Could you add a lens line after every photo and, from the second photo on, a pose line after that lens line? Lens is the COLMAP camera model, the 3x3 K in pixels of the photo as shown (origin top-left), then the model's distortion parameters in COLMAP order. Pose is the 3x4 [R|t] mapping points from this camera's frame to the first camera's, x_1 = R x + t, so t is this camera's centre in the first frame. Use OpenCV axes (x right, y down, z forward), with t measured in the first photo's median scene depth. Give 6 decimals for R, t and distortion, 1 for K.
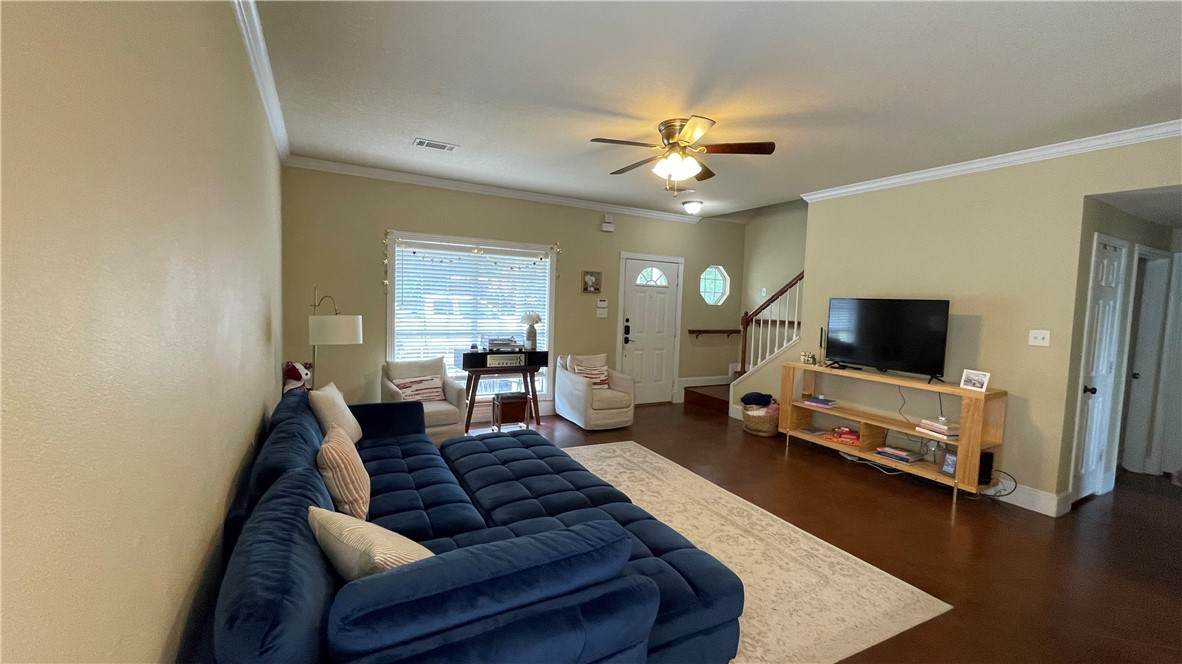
lens RADIAL K [[477.3, 0, 591.0], [0, 477.3, 332.0], [0, 0, 1]] dist [-0.001918, -0.000001]
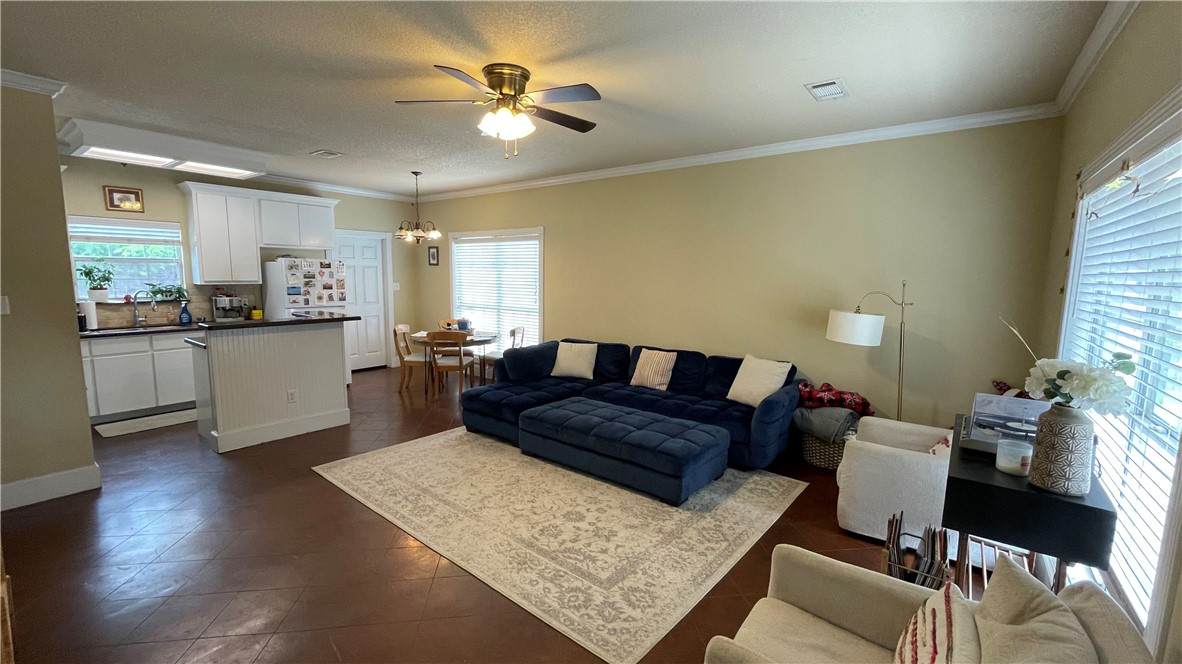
lens RADIAL K [[477.3, 0, 591.0], [0, 477.3, 332.0], [0, 0, 1]] dist [-0.001918, -0.000001]
pose [[-0.913324, 0.005190, -0.407200, 0.225432], [-0.070376, 0.982863, 0.170377, -0.081084], [0.401106, 0.184266, -0.897307, 1.098834]]
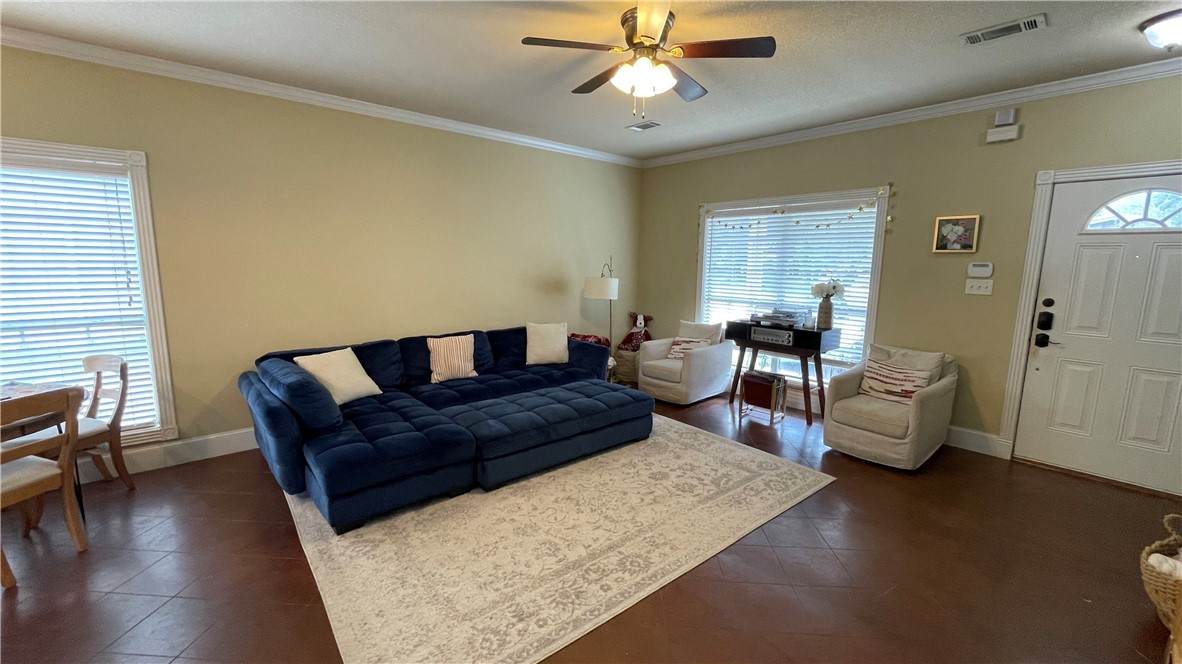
lens RADIAL K [[477.3, 0, 591.0], [0, 477.3, 332.0], [0, 0, 1]] dist [-0.001918, -0.000001]
pose [[0.212790, 0.115013, -0.970305, 0.541186], [-0.070199, 0.992282, 0.102223, -0.012264], [0.974573, 0.046362, 0.219221, 0.447928]]
